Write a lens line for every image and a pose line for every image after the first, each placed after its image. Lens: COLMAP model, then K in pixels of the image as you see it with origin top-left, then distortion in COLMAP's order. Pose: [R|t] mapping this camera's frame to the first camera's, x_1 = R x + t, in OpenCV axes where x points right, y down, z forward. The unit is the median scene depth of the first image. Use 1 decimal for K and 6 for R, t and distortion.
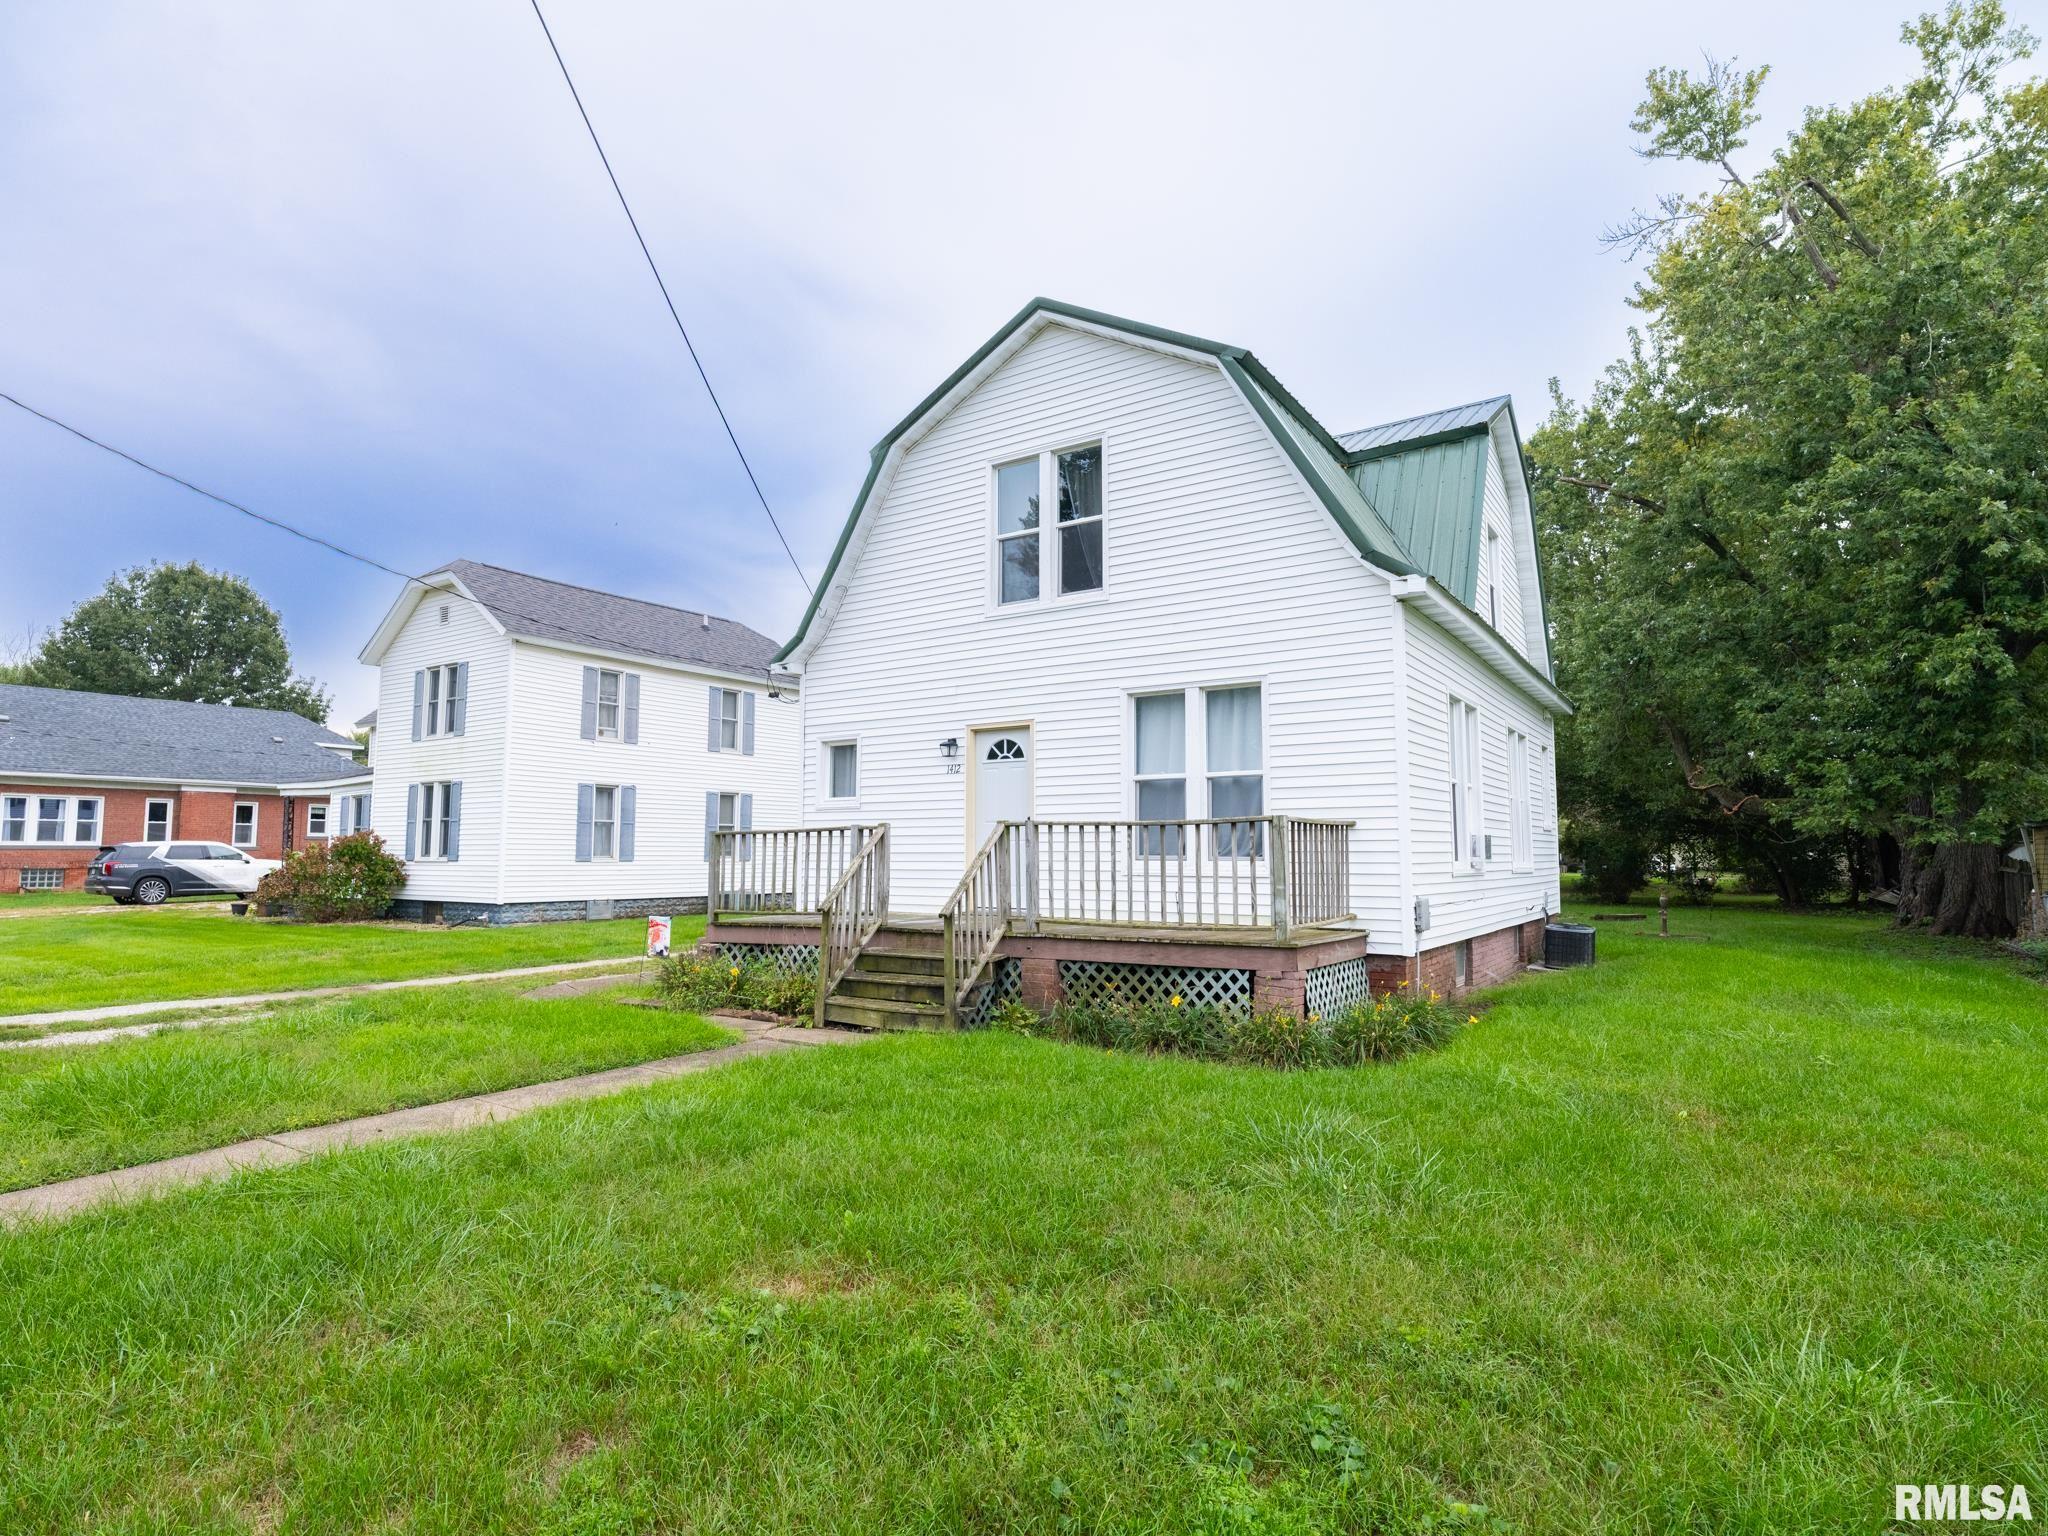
lens RADIAL K [[1085.0, 0, 1024.0], [0, 1085.0, 768.0], [0, 0, 1]] dist [0.002265, -0.000178]
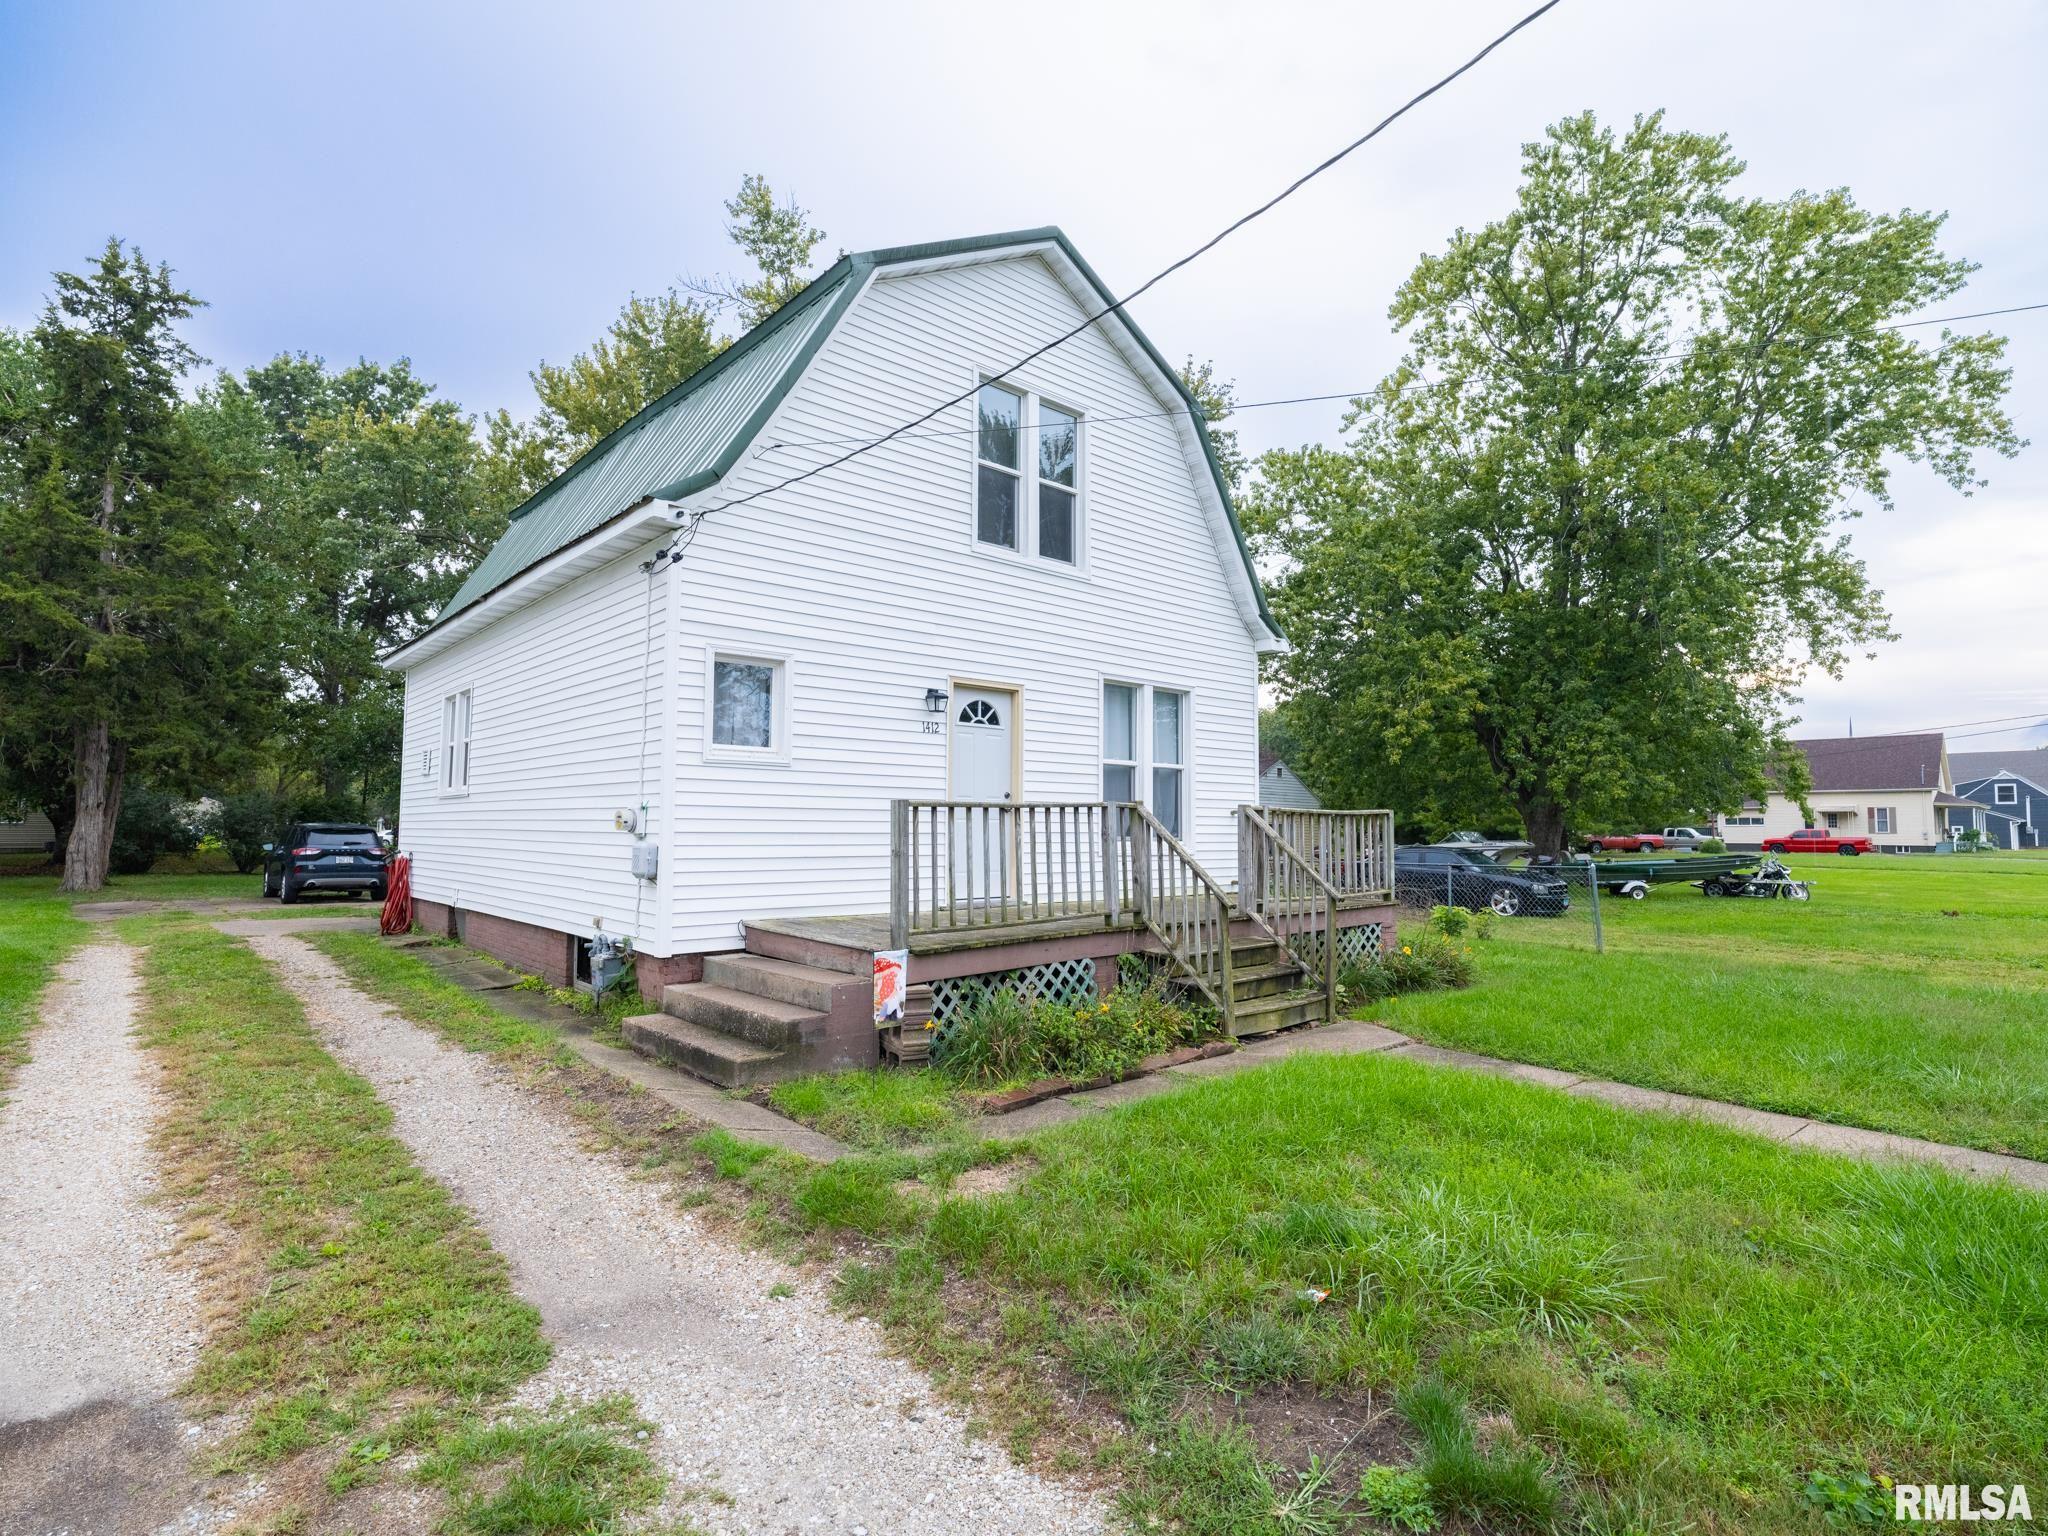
lens RADIAL K [[1015.6, 0, 1024.0], [0, 1015.6, 768.0], [0, 0, 1]] dist [0.000734, -0.000013]
pose [[0.255221, 0.058468, 0.965113, -0.799627], [-0.085551, 0.995621, -0.037692, 0.055012], [-0.963091, -0.072947, 0.259105, 0.777630]]
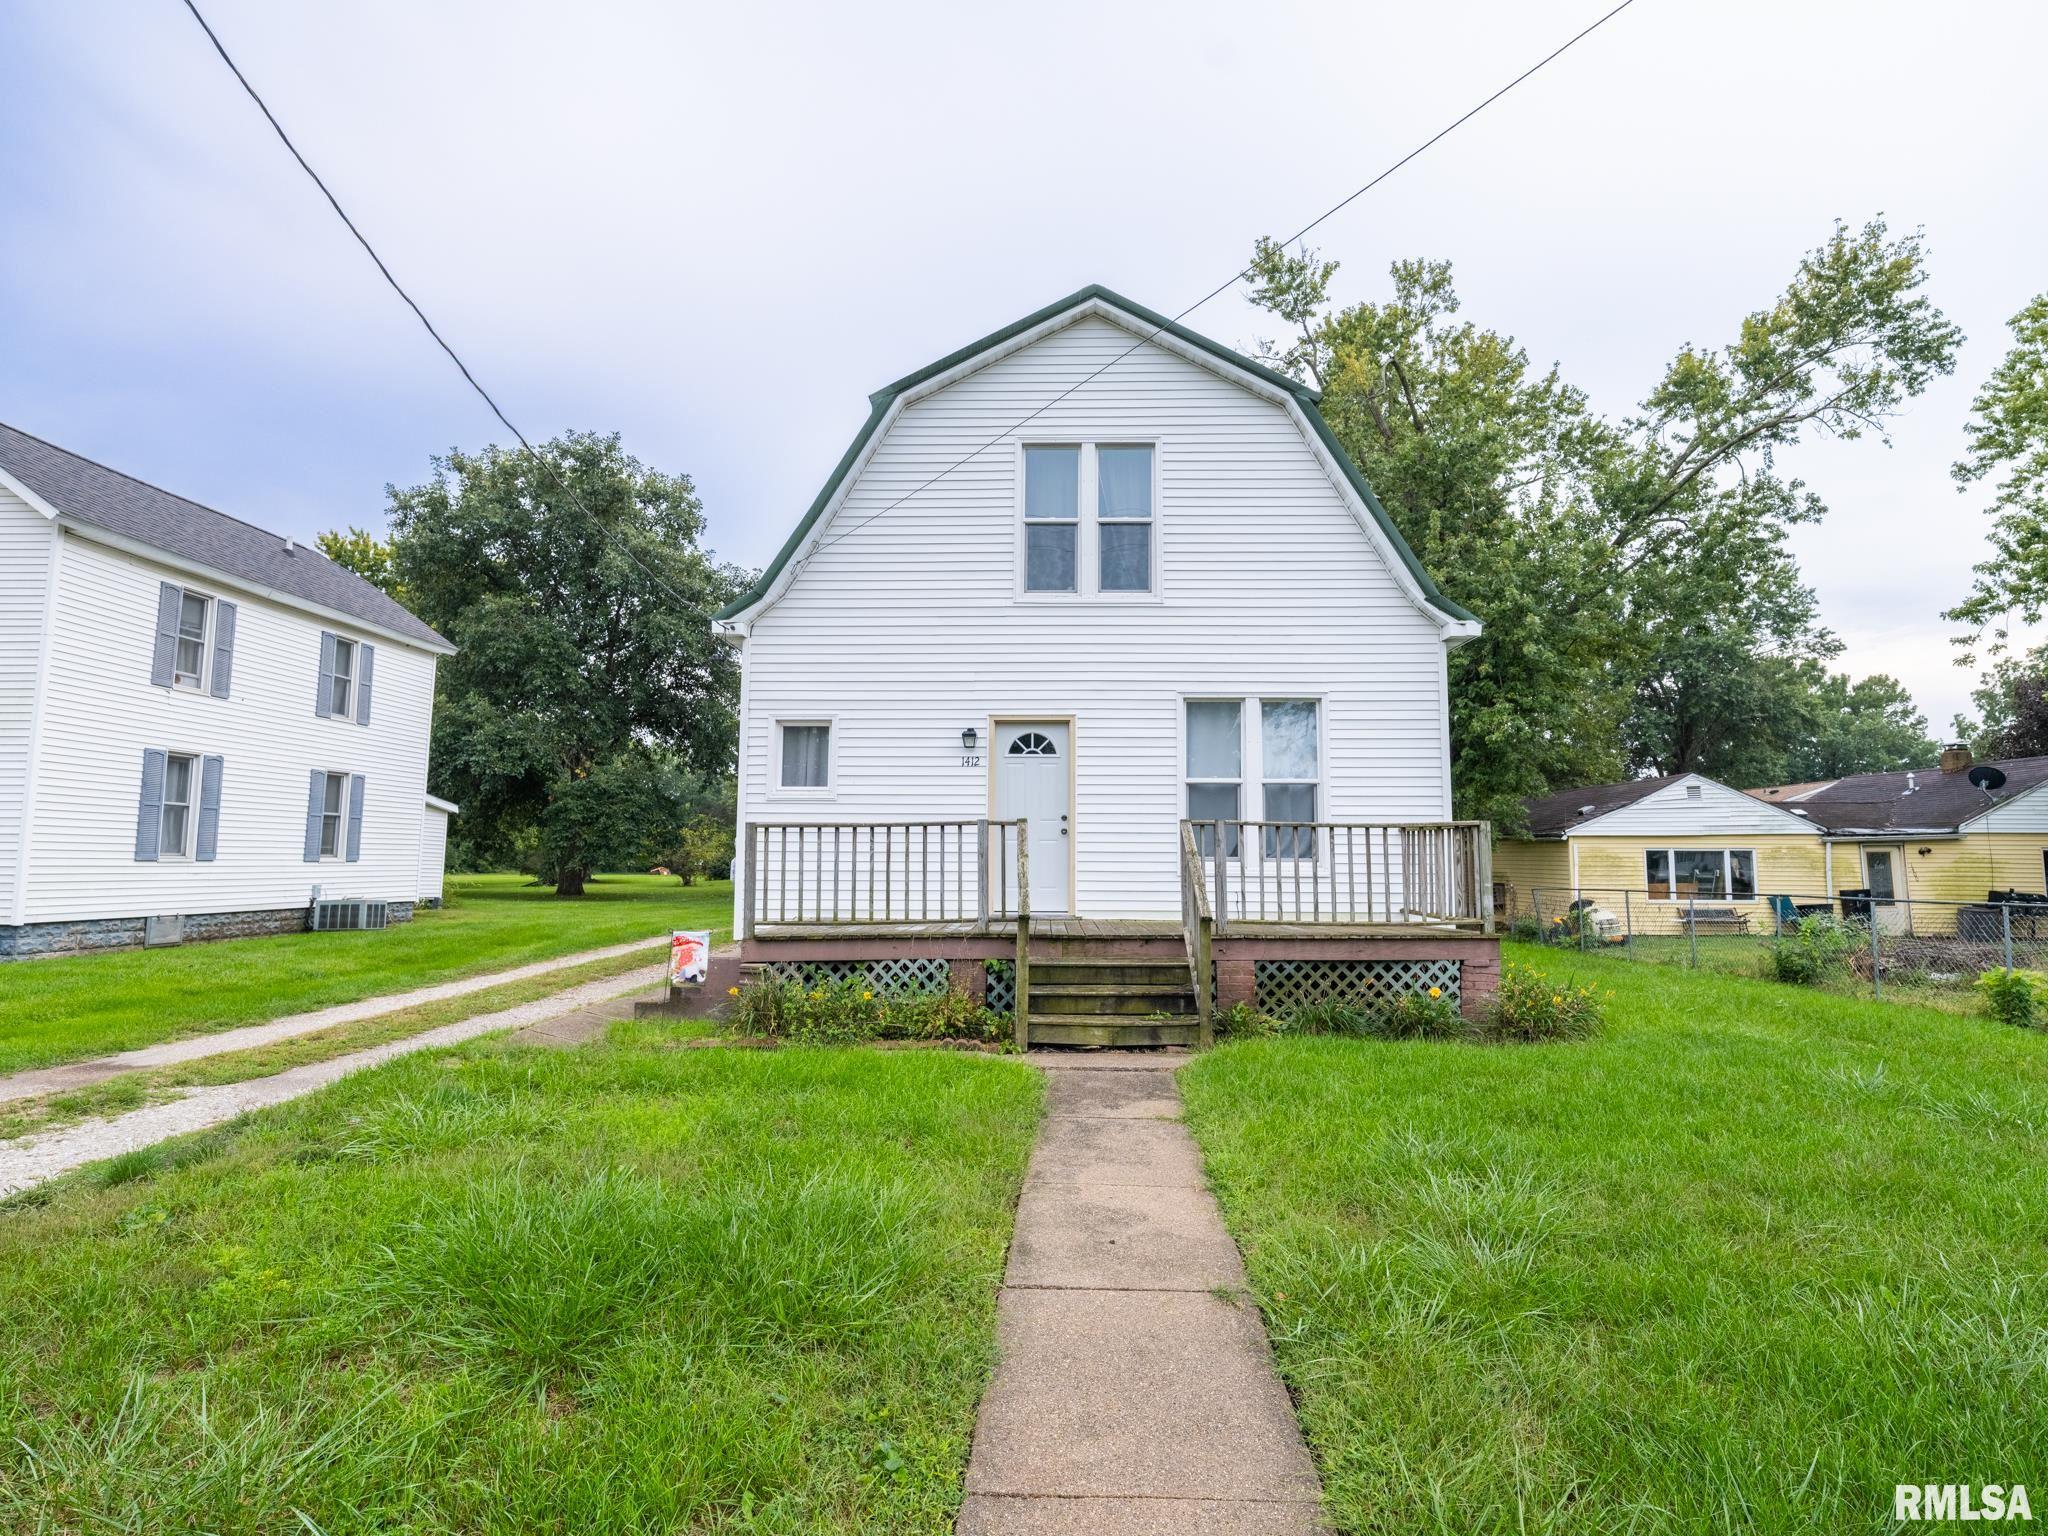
lens RADIAL K [[1035.2, 0, 1047.4], [0, 1035.2, 770.2], [0, 0, 1]] dist [-0.000279, -0.000410]
pose [[0.843114, 0.050123, 0.535394, -0.504208], [-0.047804, 0.998691, -0.018217, 0.022249], [-0.535606, -0.010235, 0.844406, 0.233835]]
